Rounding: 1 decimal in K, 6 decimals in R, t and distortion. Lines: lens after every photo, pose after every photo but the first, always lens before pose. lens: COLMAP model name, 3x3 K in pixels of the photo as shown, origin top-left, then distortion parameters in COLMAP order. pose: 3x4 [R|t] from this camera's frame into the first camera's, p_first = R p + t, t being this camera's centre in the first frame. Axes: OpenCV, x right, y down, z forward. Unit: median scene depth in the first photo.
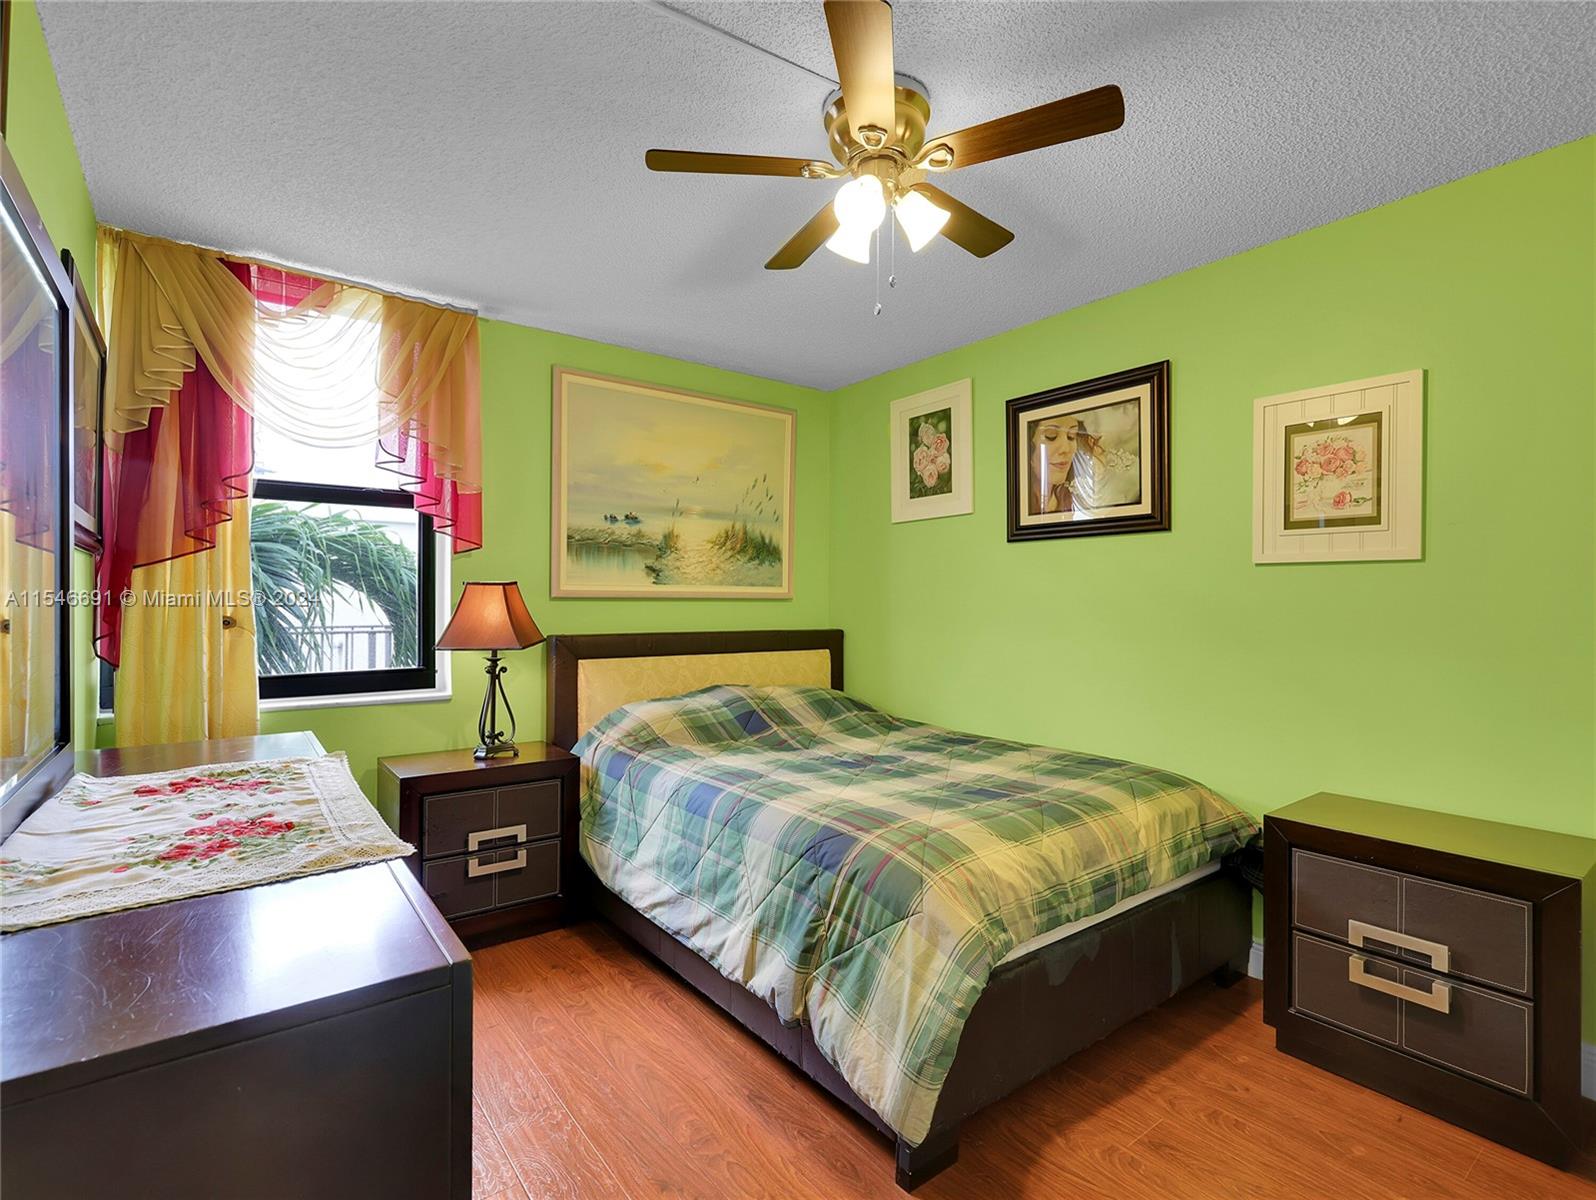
lens RADIAL K [[760.2, 0, 786.3], [0, 760.2, 602.7], [0, 0, 1]] dist [0.001346, -0.001321]
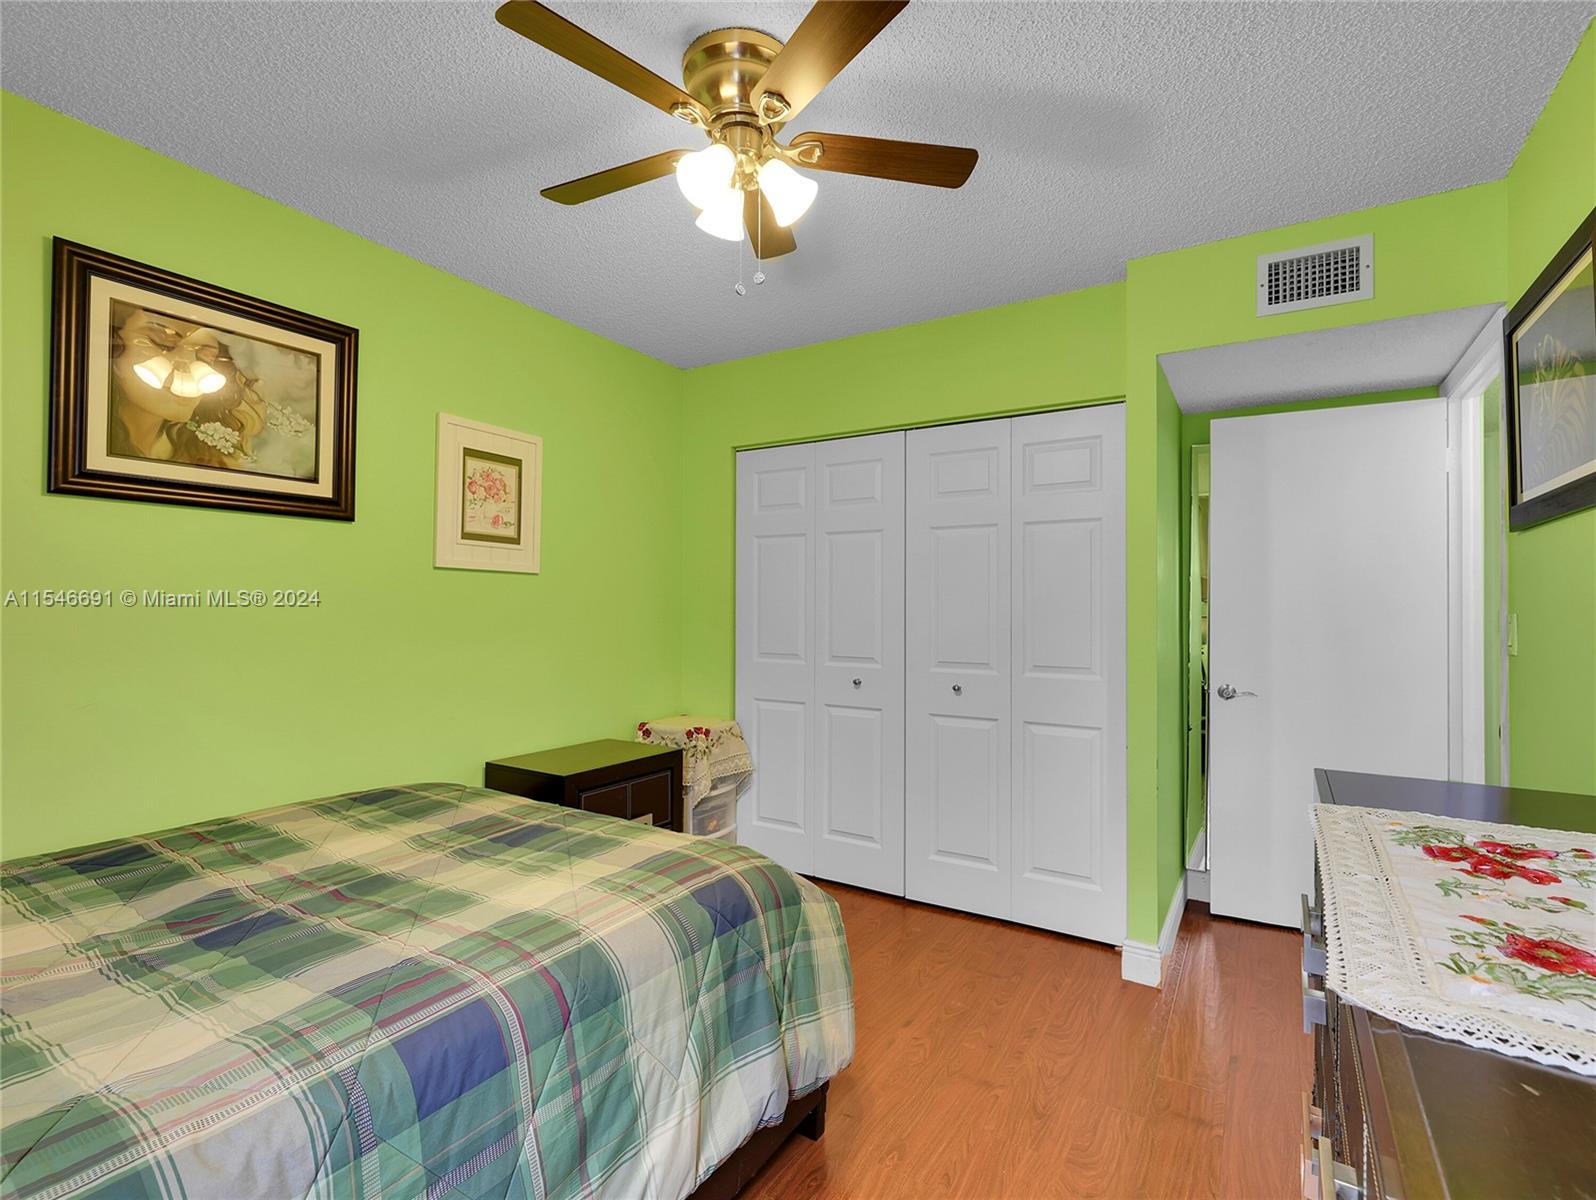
lens RADIAL K [[760.2, 0, 794.8], [0, 760.2, 601.8], [0, 0, 1]] dist [0.001346, -0.001321]
pose [[-0.356080, 0.001728, 0.934454, -0.569976], [-0.007059, 0.999965, -0.004539, -0.001458], [-0.934429, -0.008212, -0.356056, 0.941328]]
